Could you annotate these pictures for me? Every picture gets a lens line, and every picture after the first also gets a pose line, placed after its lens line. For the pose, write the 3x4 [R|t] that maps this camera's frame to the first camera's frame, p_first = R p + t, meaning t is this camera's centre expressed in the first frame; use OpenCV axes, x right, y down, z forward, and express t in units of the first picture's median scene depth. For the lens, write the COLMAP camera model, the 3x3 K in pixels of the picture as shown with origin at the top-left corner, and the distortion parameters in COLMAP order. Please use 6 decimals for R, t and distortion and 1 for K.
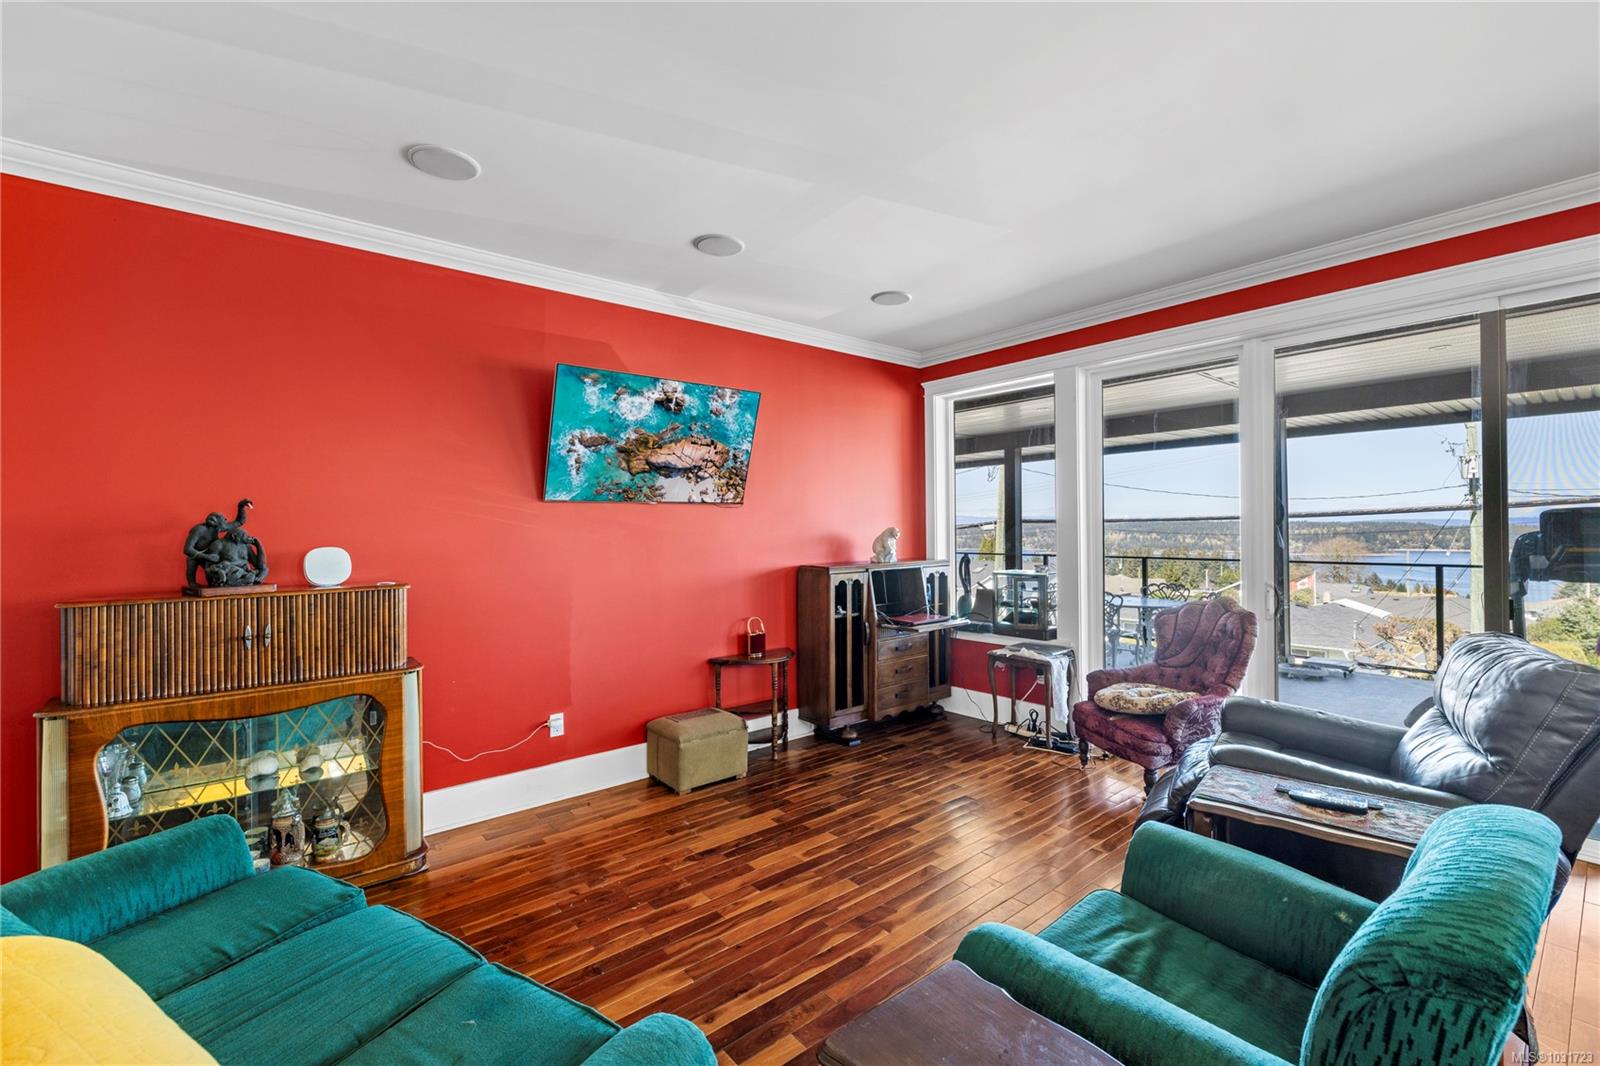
lens RADIAL K [[686.2, 0, 794.1], [0, 686.2, 529.4], [0, 0, 1]] dist [0.003957, -0.000337]
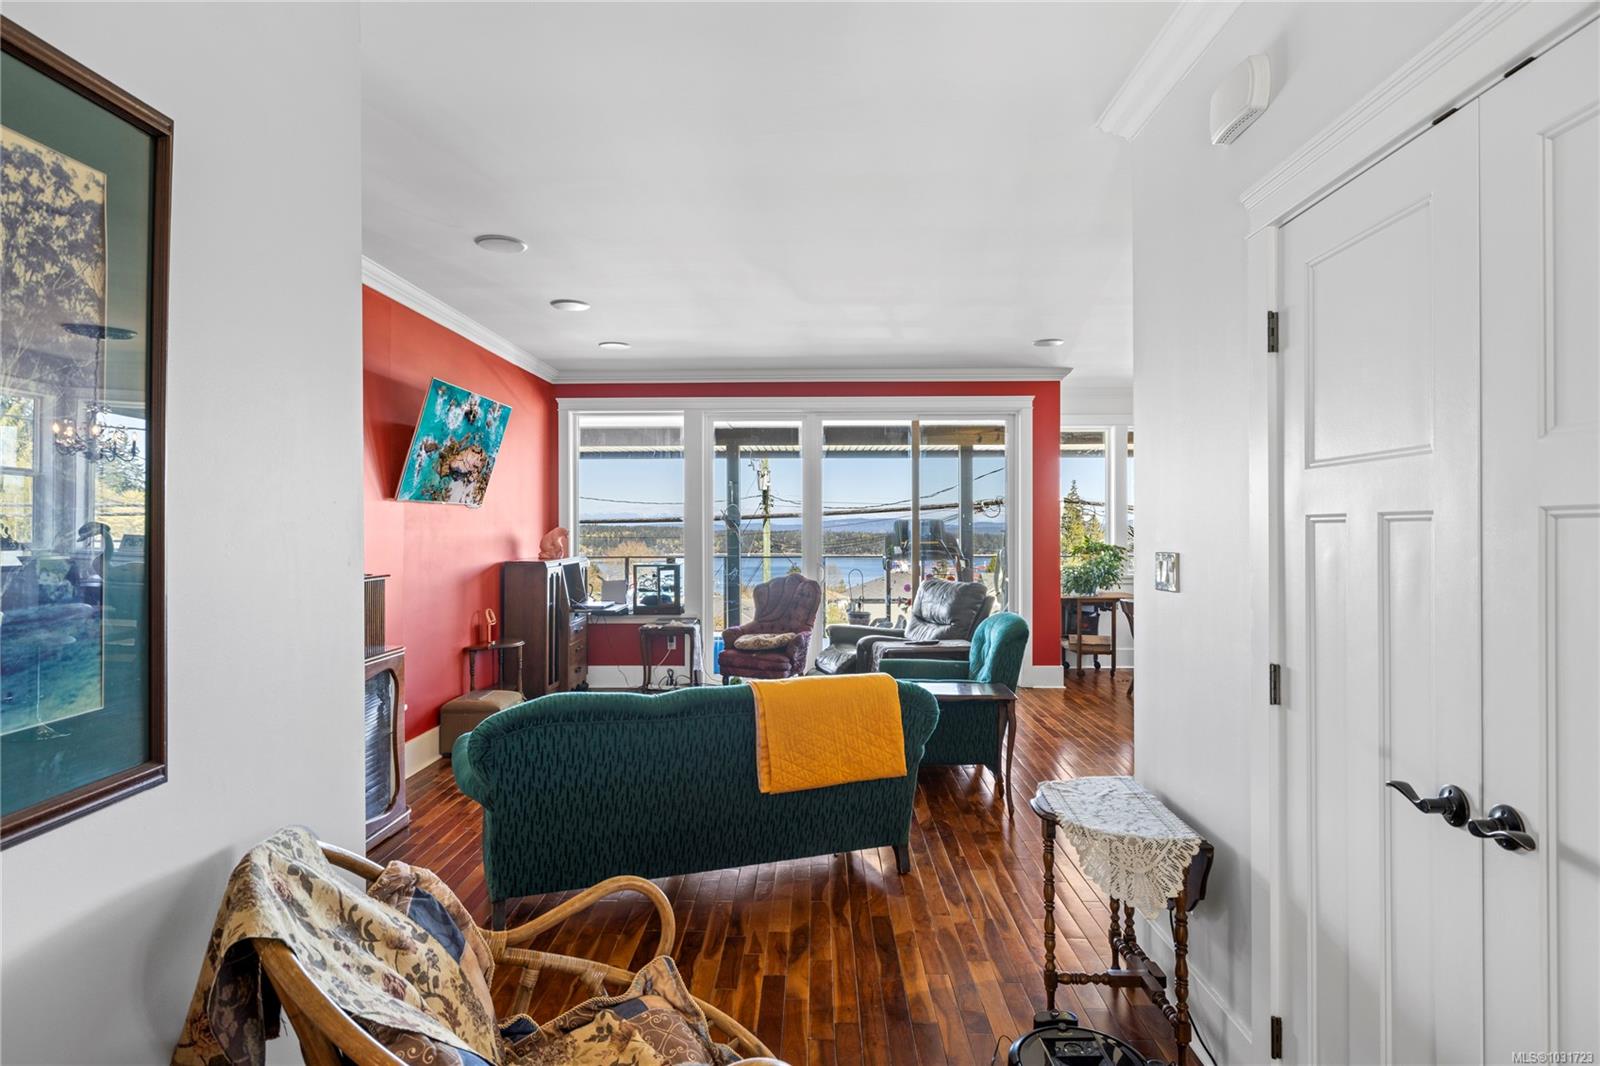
lens RADIAL K [[922.7, 0, 806.0], [0, 922.7, 527.5], [0, 0, 1]] dist [0.022755, 0.000445]
pose [[0.644279, 0.006844, 0.764760, -0.975118], [-0.001648, 0.999970, -0.007560, 0.008850], [-0.764789, 0.003611, 0.644271, -0.381730]]
